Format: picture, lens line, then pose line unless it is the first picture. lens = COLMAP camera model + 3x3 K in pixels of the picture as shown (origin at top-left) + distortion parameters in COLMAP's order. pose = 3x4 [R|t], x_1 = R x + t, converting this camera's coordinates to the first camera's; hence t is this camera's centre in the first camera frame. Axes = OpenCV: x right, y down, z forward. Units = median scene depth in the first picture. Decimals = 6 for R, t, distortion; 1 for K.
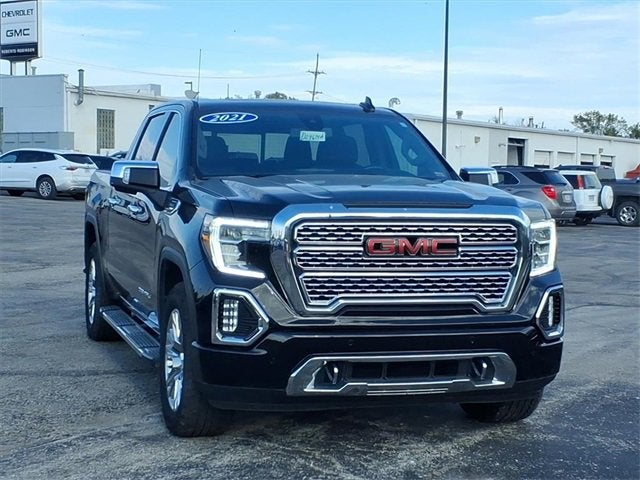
lens RADIAL K [[868.7, 0, 361.5], [0, 868.7, 240.2], [0, 0, 1]] dist [0.138119, -0.119394]
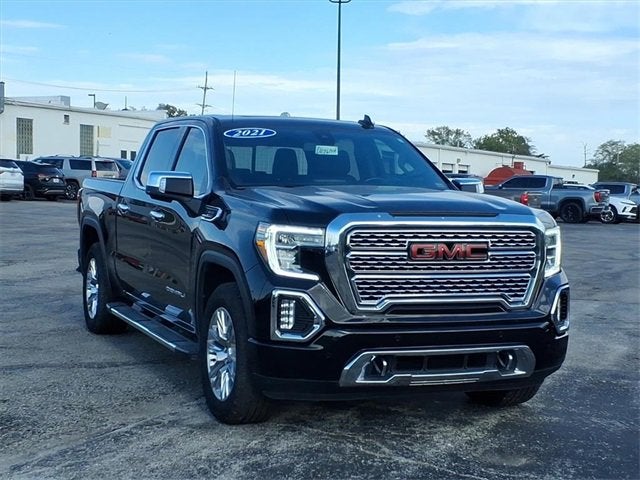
lens RADIAL K [[760.0, 0, 323.2], [0, 760.0, 240.9], [0, 0, 1]] dist [0.207201, -0.551131]
pose [[0.996448, -0.000032, 0.084209, -0.184106], [-0.000365, 0.999989, 0.004689, -0.010610], [-0.084208, -0.004703, 0.996437, 0.037814]]
